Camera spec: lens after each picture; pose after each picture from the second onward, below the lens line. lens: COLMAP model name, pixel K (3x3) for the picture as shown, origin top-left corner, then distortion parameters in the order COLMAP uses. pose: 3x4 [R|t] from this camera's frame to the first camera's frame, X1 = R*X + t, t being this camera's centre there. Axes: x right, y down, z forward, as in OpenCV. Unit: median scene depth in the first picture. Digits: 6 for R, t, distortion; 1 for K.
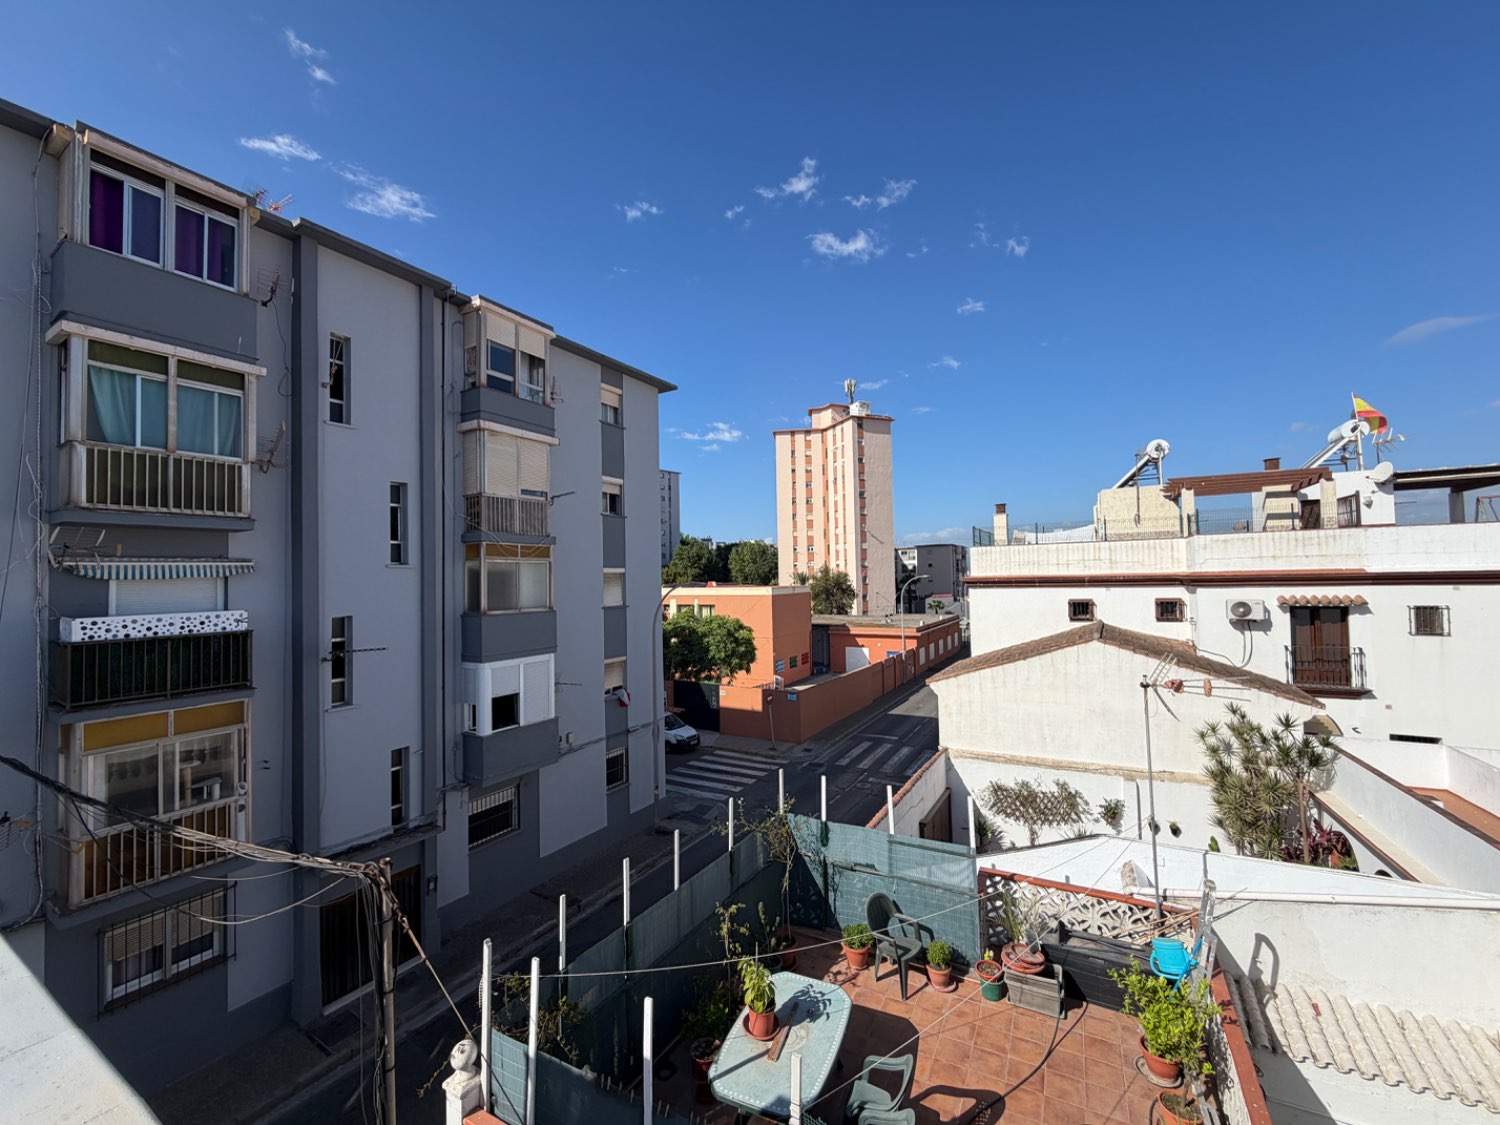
lens RADIAL K [[598.2, 0, 745.5], [0, 598.2, 562.9], [0, 0, 1]] dist [0.001865, -0.000406]
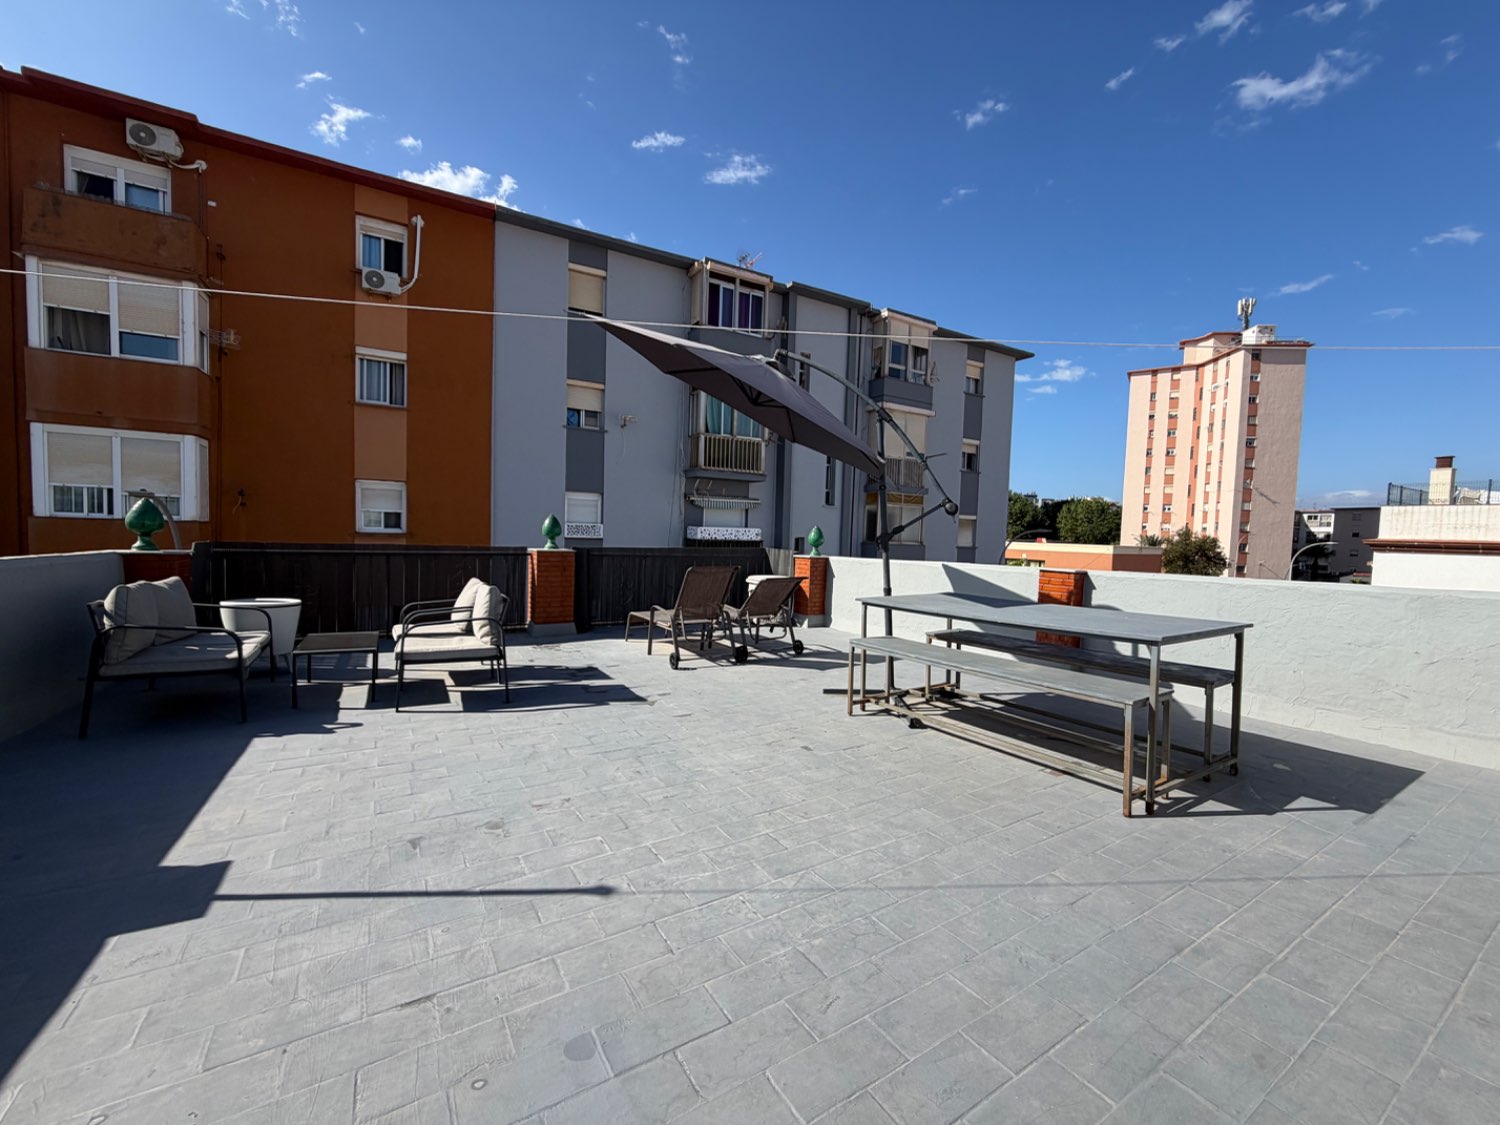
lens RADIAL K [[598.2, 0, 745.5], [0, 598.2, 562.9], [0, 0, 1]] dist [0.001865, -0.000406]
pose [[0.875470, 0.071781, -0.477912, -0.025151], [-0.035431, 0.995780, 0.084659, 0.016543], [0.481972, -0.057183, 0.874319, -0.257192]]
